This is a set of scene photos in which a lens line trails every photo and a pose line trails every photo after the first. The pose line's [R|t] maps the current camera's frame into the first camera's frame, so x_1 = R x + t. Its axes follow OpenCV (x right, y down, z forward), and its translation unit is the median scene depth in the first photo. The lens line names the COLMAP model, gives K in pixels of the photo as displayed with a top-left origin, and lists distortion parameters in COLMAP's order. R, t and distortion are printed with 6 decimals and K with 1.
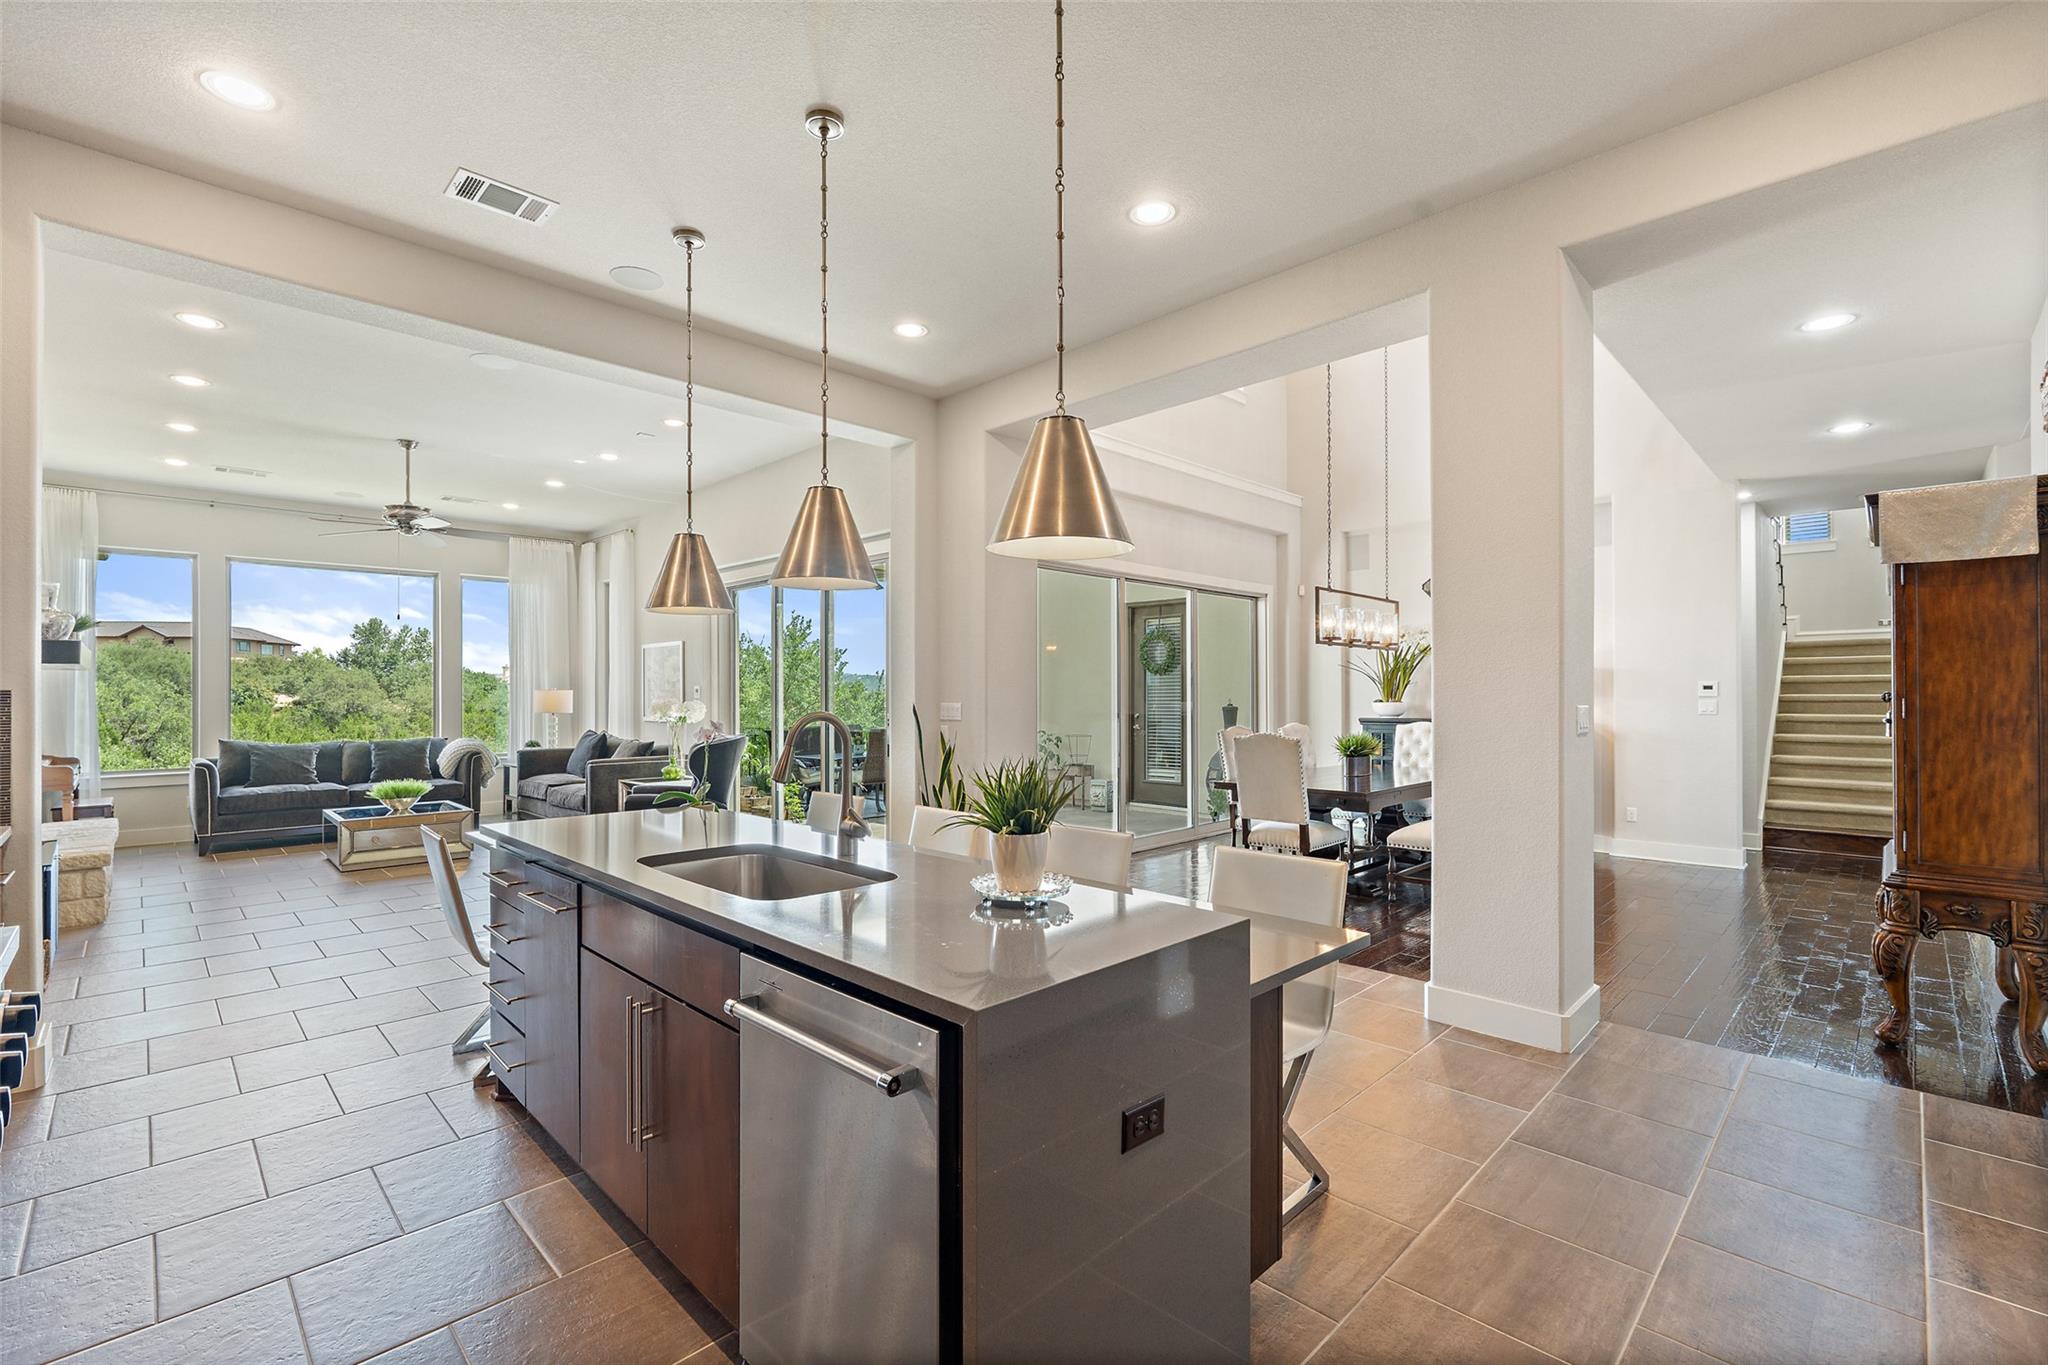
lens RADIAL K [[889.9, 0, 1014.9], [0, 889.9, 690.2], [0, 0, 1]] dist [-0.004726, 0.000344]
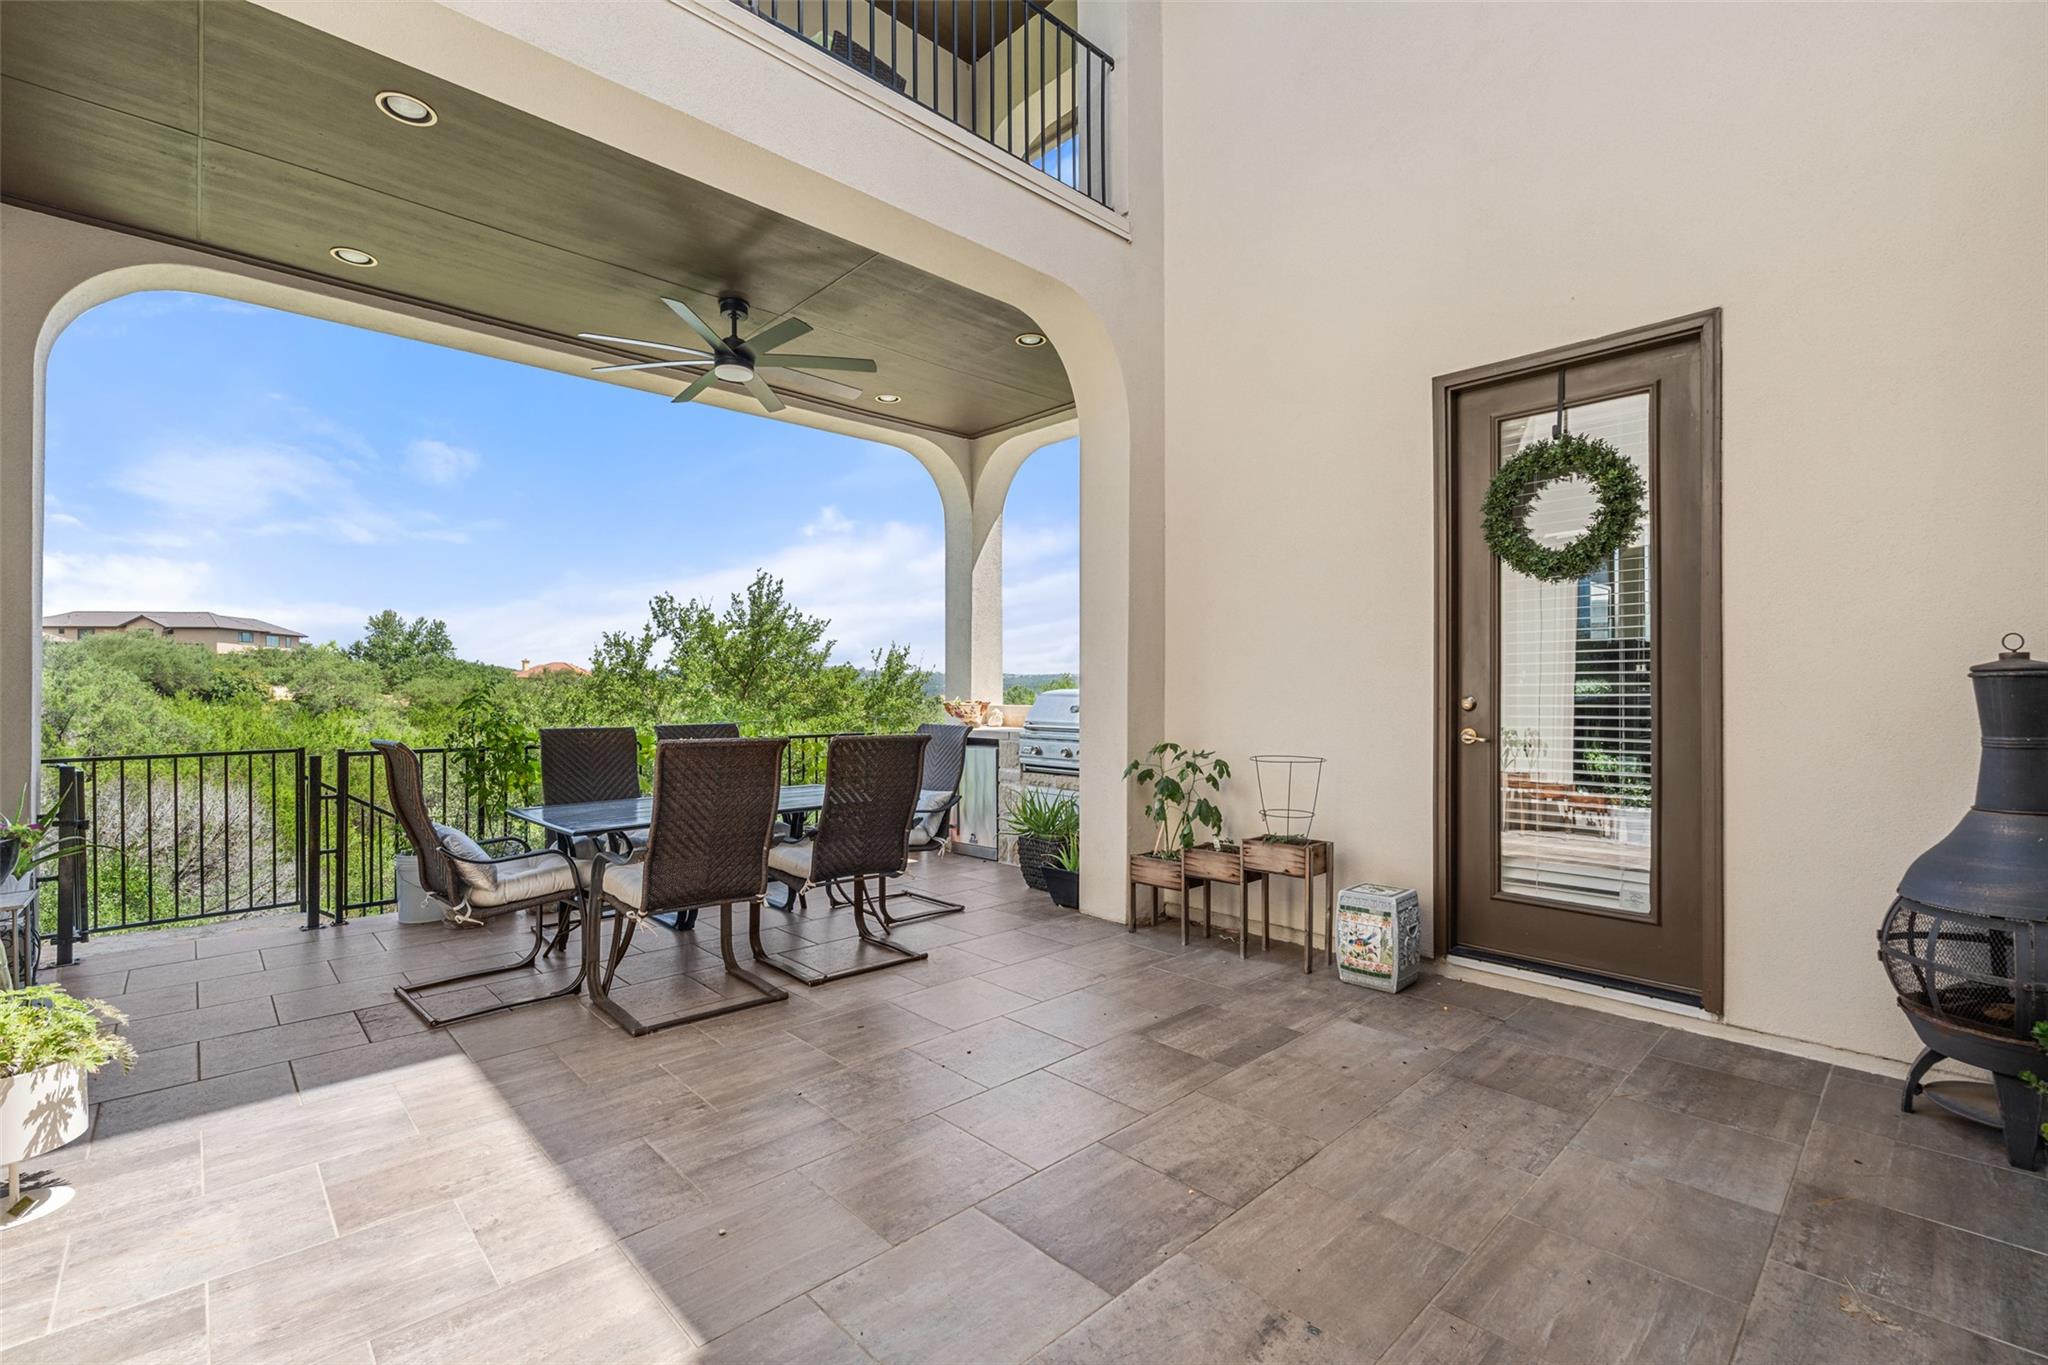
lens RADIAL K [[889.9, 0, 1024.5], [0, 889.9, 680.6], [0, 0, 1]] dist [-0.004726, 0.000344]
pose [[0.999669, 0.003718, -0.025442, -0.029622], [-0.003938, 0.999955, -0.008577, 0.026877], [0.025409, 0.008675, 0.999640, 0.741895]]
